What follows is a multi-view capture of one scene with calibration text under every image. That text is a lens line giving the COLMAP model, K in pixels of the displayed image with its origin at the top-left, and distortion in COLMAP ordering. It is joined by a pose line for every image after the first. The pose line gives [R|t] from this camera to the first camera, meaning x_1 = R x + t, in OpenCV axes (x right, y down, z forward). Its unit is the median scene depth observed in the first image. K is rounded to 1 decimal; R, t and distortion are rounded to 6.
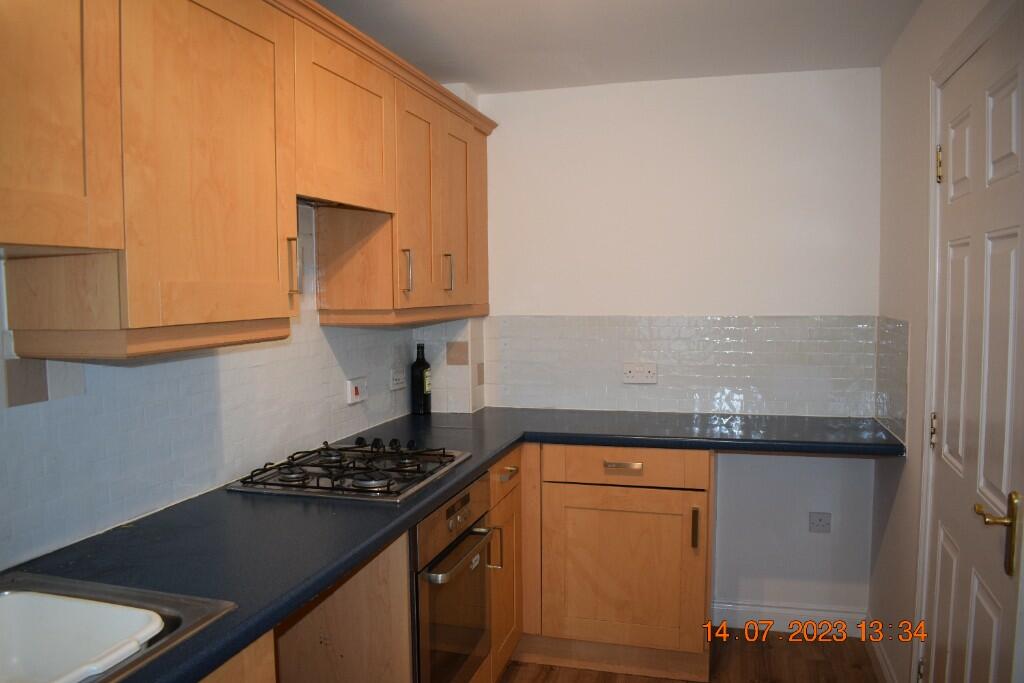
lens RADIAL K [[790.7, 0, 496.3], [0, 790.7, 339.8], [0, 0, 1]] dist [-0.056884, 0.003133]
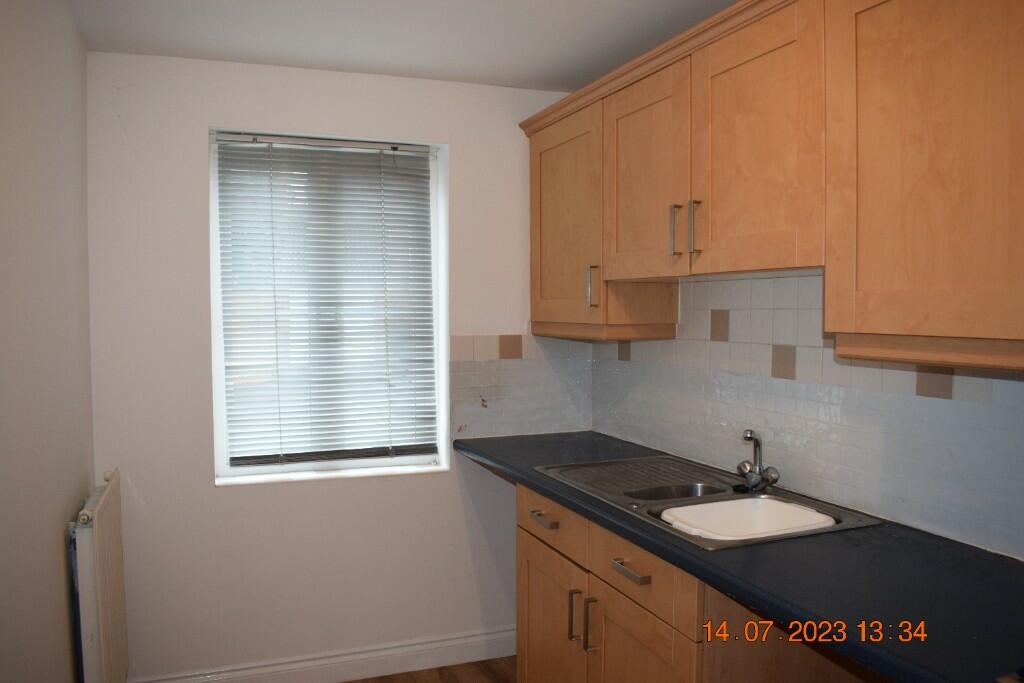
lens RADIAL K [[790.7, 0, 496.3], [0, 790.7, 339.8], [0, 0, 1]] dist [-0.056884, 0.003133]
pose [[-0.792429, 0.046013, -0.608226, 0.604956], [-0.024737, 0.993906, 0.107419, -0.109031], [0.609462, 0.100167, -0.786462, 1.517015]]
